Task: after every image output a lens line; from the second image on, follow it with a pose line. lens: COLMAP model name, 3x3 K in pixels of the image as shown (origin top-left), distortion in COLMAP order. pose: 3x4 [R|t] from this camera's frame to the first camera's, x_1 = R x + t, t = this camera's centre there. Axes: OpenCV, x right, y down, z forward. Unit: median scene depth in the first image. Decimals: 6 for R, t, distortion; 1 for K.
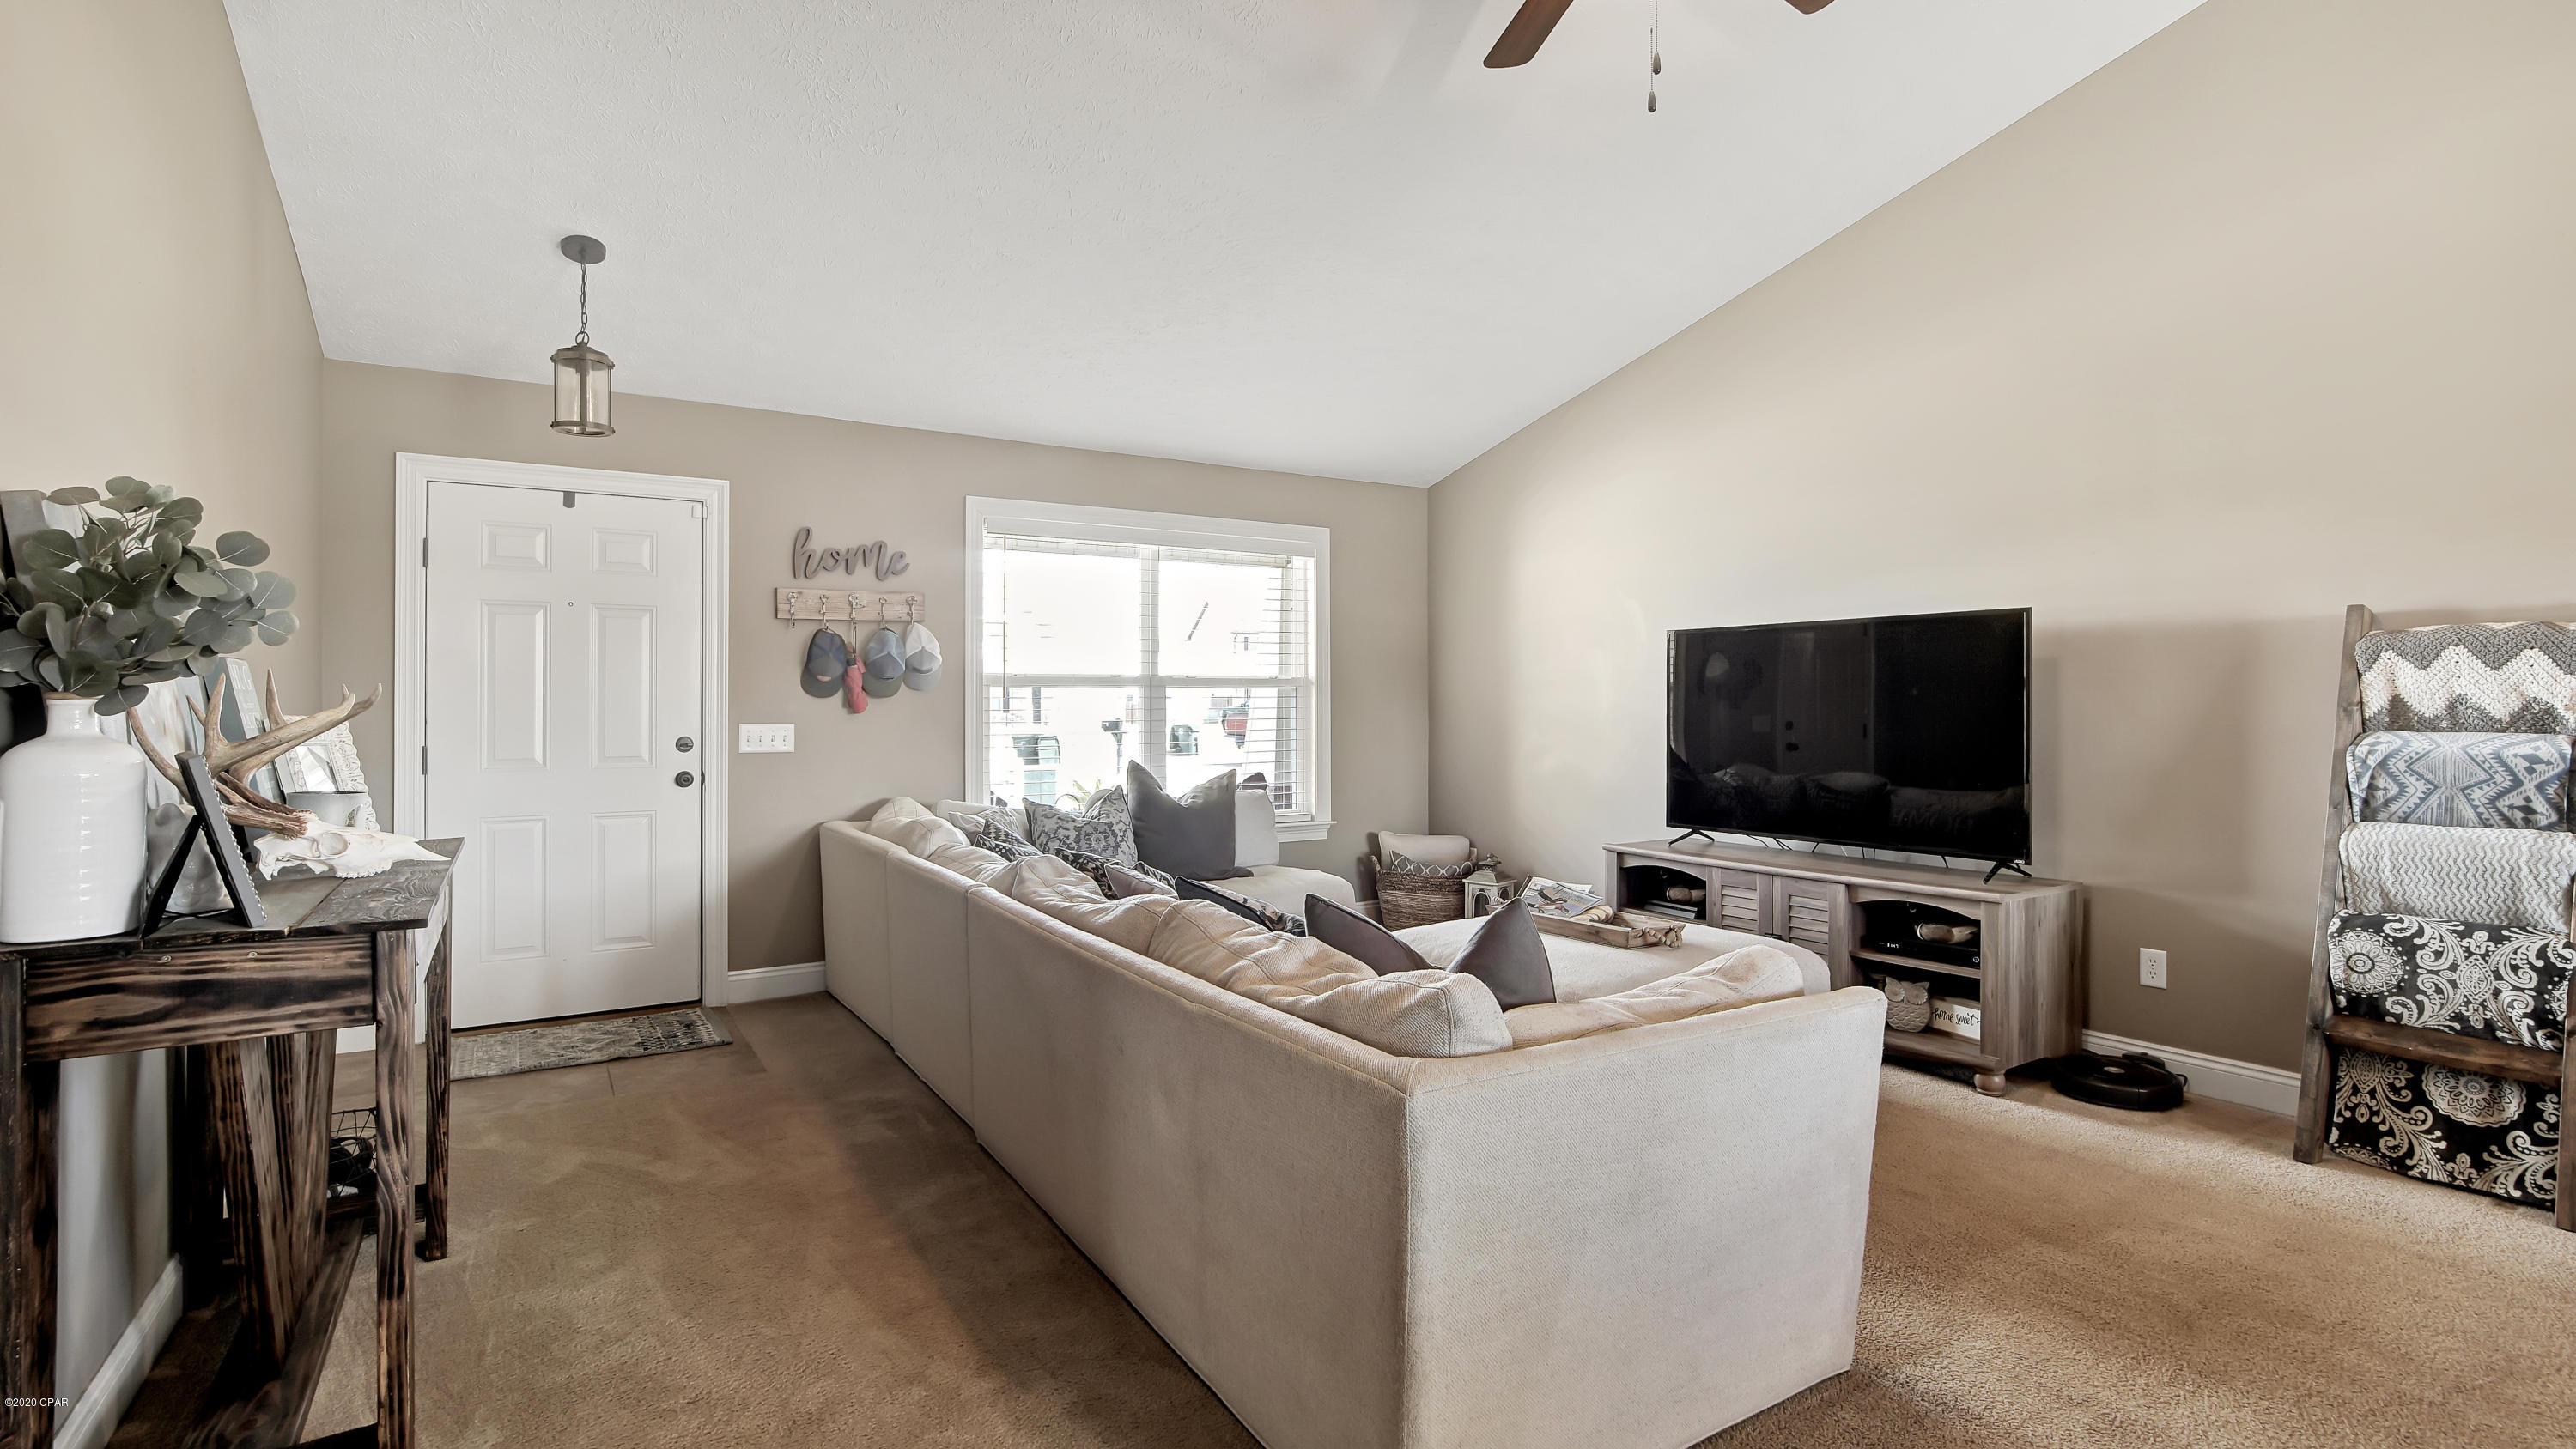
lens RADIAL K [[1202.4, 0, 1292.2], [0, 1202.4, 679.0], [0, 0, 1]] dist [-0.008285, 0.002276]
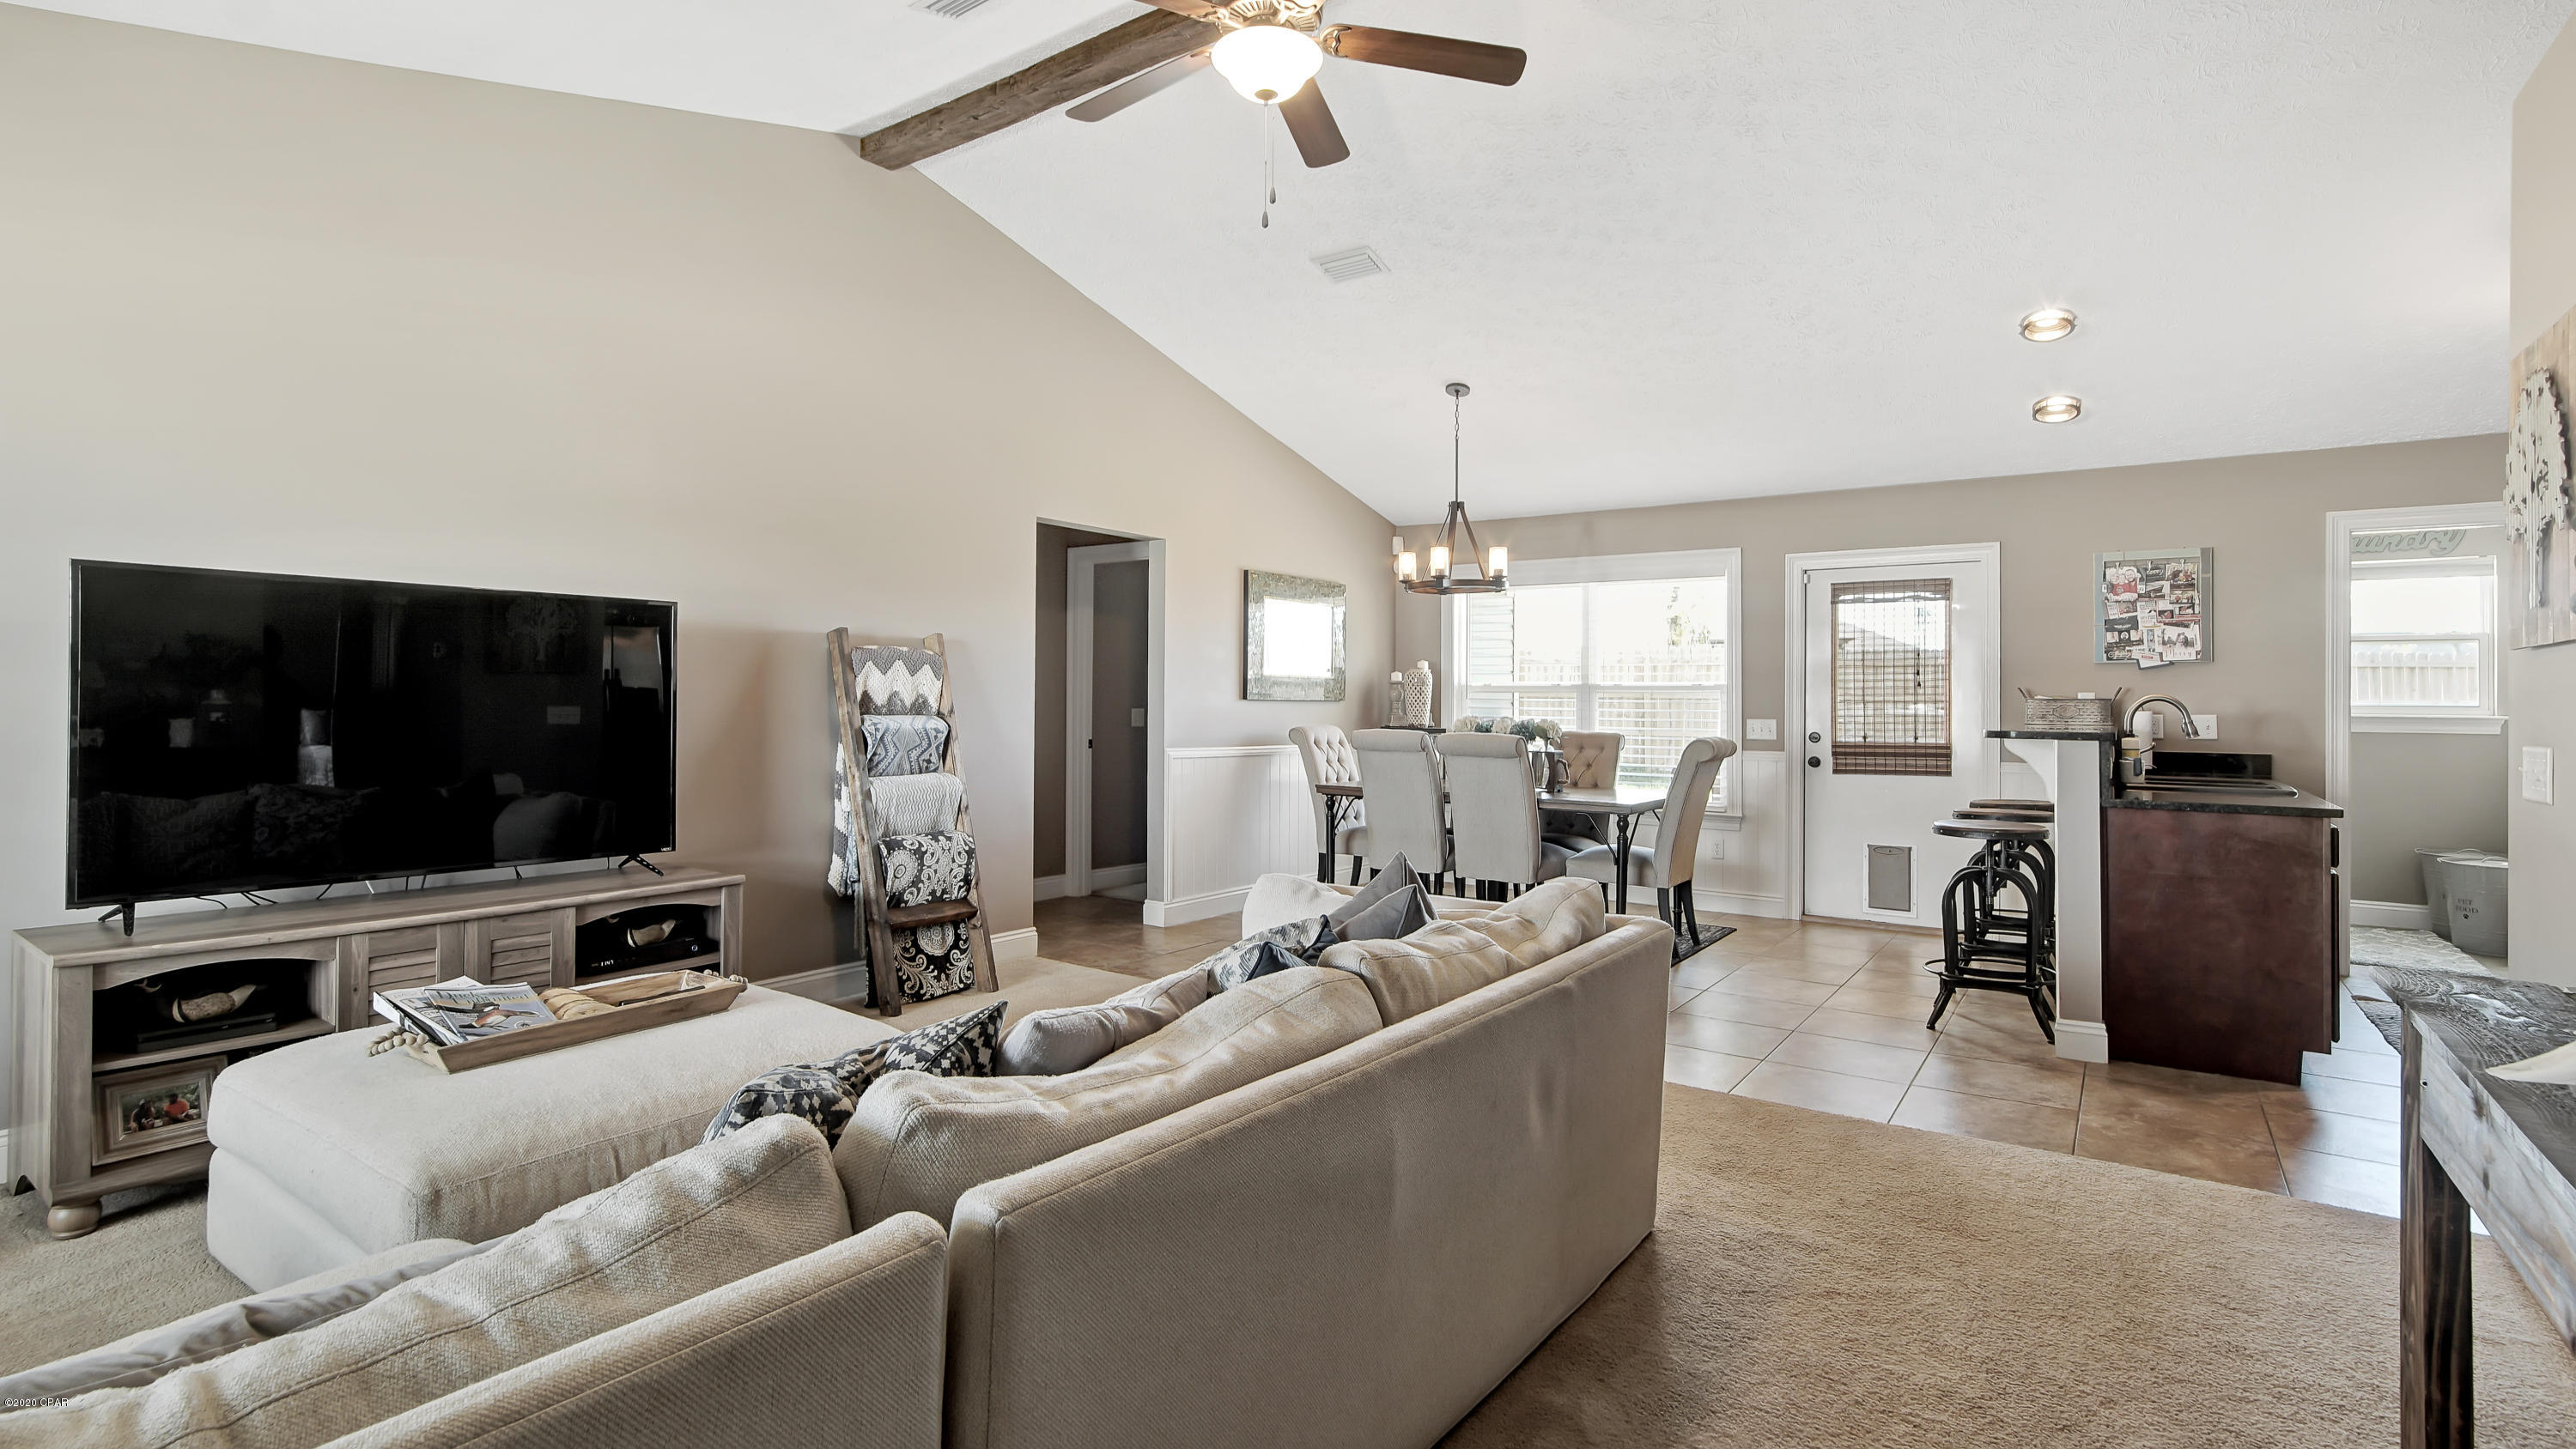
lens RADIAL K [[1202.4, 0, 1276.4], [0, 1202.4, 713.9], [0, 0, 1]] dist [-0.008285, 0.002276]
pose [[-0.362439, -0.011633, 0.931935, -0.572980], [-0.025669, 0.999667, 0.002496, 0.022297], [-0.931654, -0.023017, -0.362617, 0.954058]]
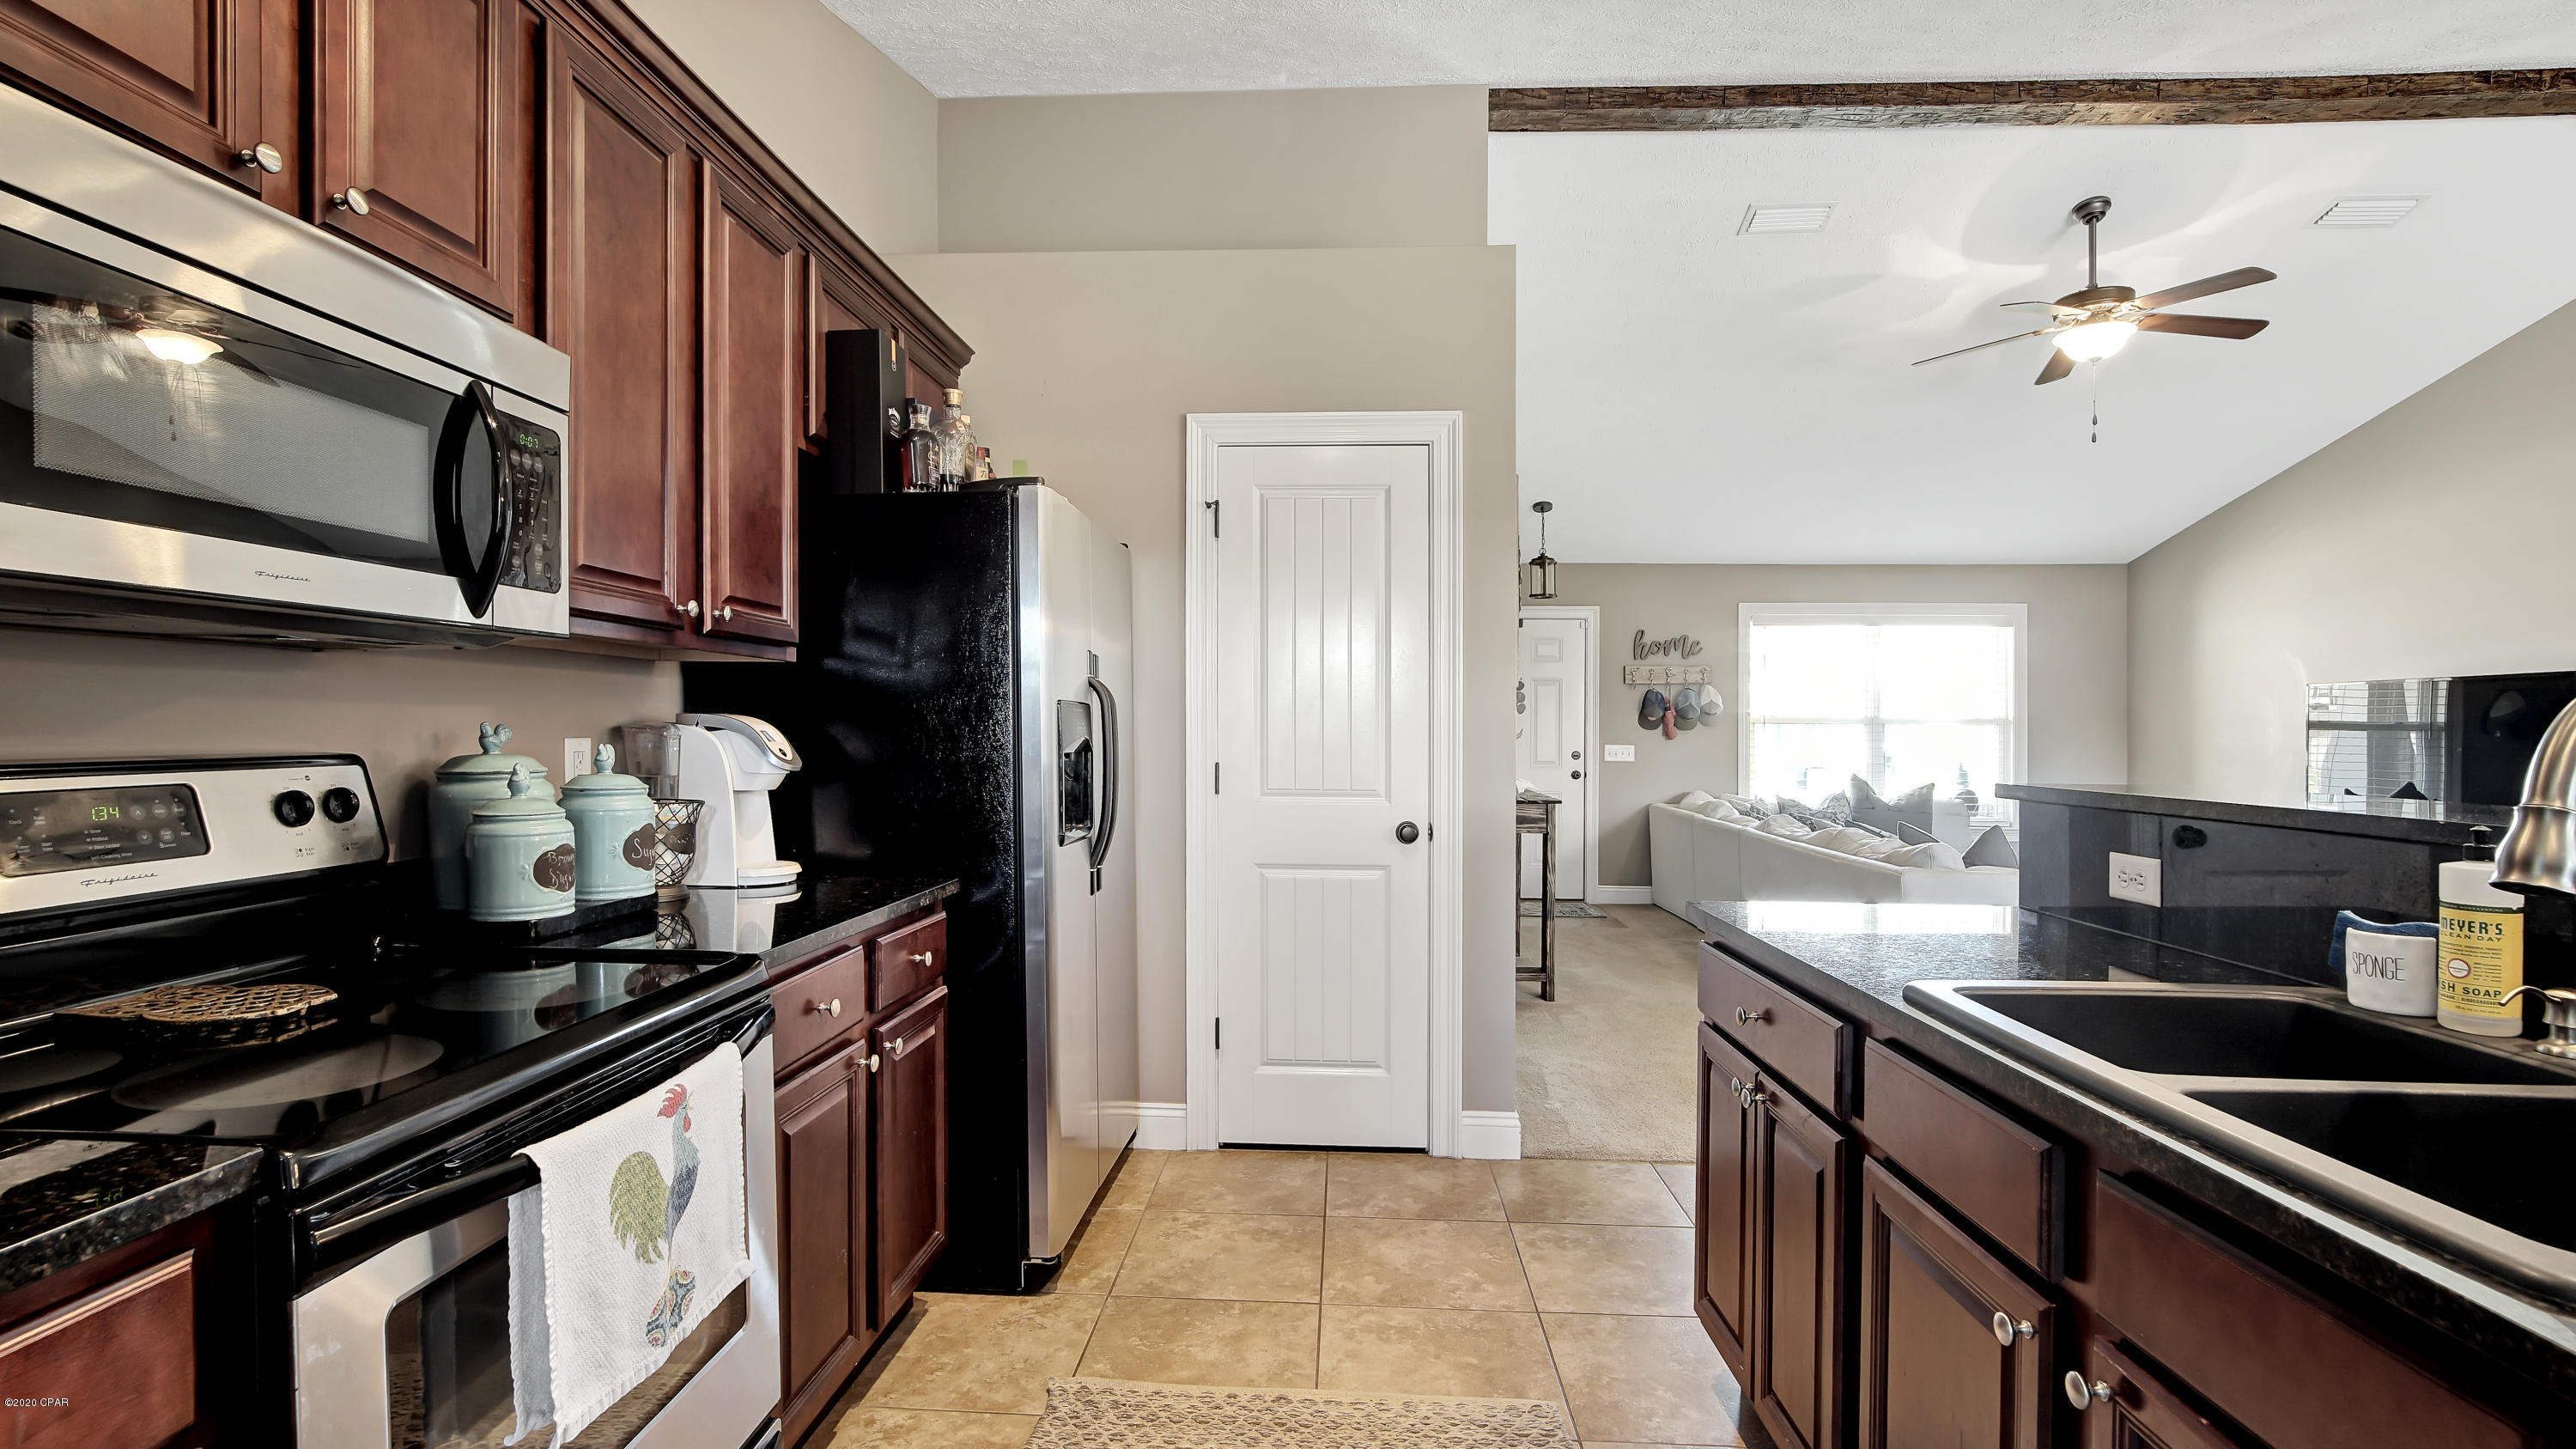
lens RADIAL K [[1202.7, 0, 1270.9], [0, 1202.7, 713.2], [0, 0, 1]] dist [-0.008285, 0.002276]
pose [[0.805941, 0.001089, -0.591996, 0.187532], [0.000013, 0.999998, 0.001857, -0.011952], [0.591997, -0.001504, 0.805939, -0.711963]]
